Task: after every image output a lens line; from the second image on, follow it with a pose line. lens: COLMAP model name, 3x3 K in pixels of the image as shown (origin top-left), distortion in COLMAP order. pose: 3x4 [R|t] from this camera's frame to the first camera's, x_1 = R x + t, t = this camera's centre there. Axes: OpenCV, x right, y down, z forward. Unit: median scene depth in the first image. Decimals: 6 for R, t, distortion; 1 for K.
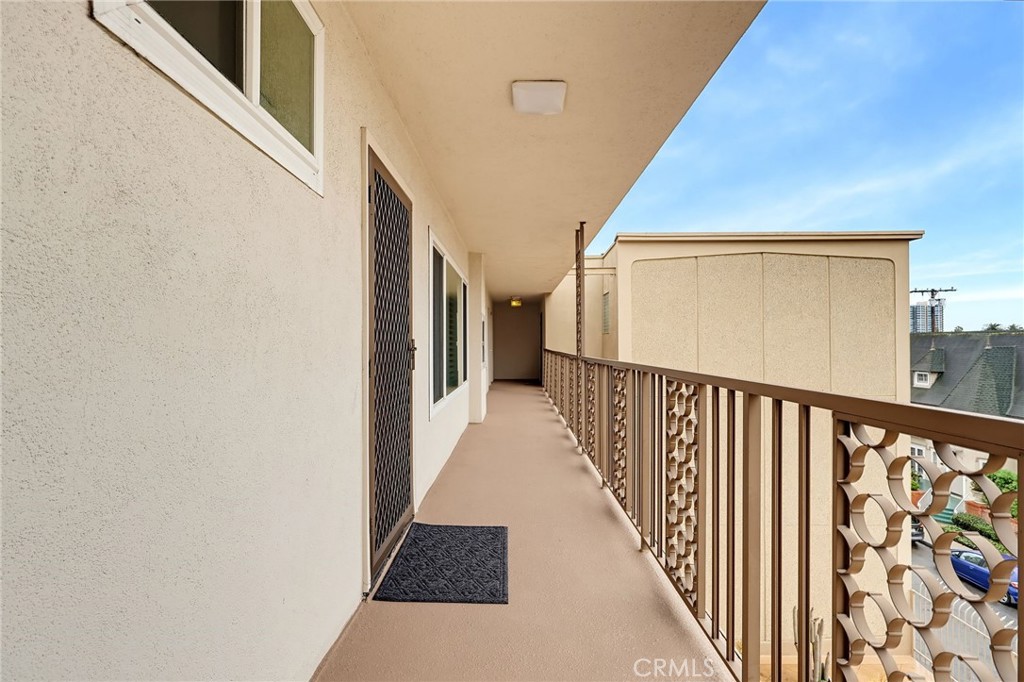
lens RADIAL K [[477.9, 0, 509.4], [0, 477.9, 341.4], [0, 0, 1]] dist [-0.002596, 0.000349]
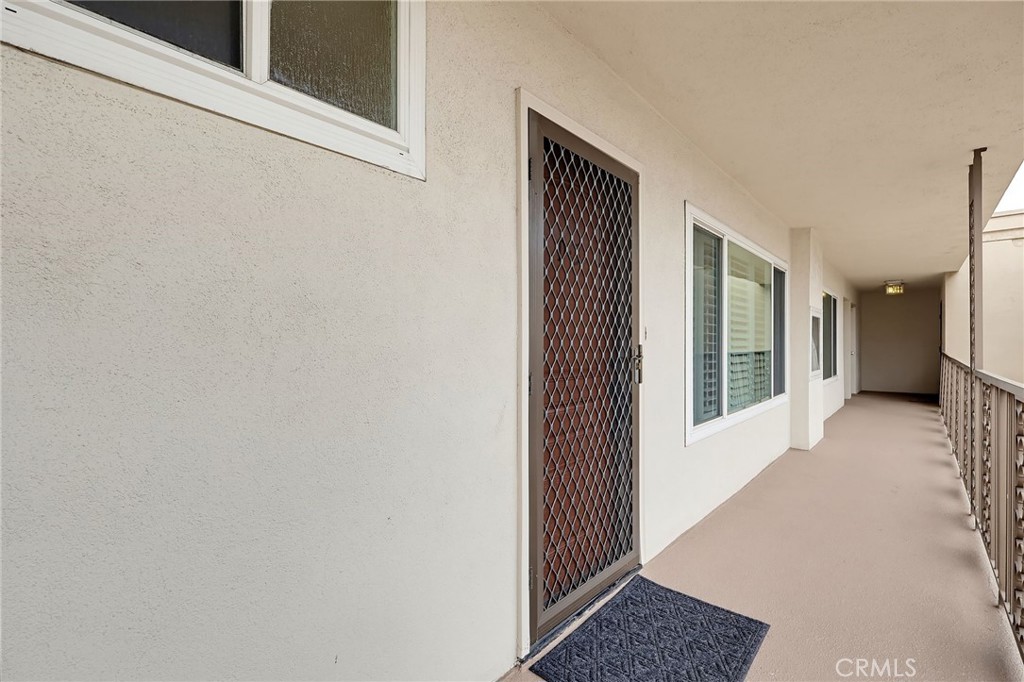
lens RADIAL K [[477.9, 0, 511.9], [0, 477.9, 344.6], [0, 0, 1]] dist [-0.002596, 0.000349]
pose [[0.767108, 0.005107, -0.641498, 0.104645], [0.001120, 0.999956, 0.009301, -0.009553], [0.641517, -0.007854, 0.767069, 0.181859]]
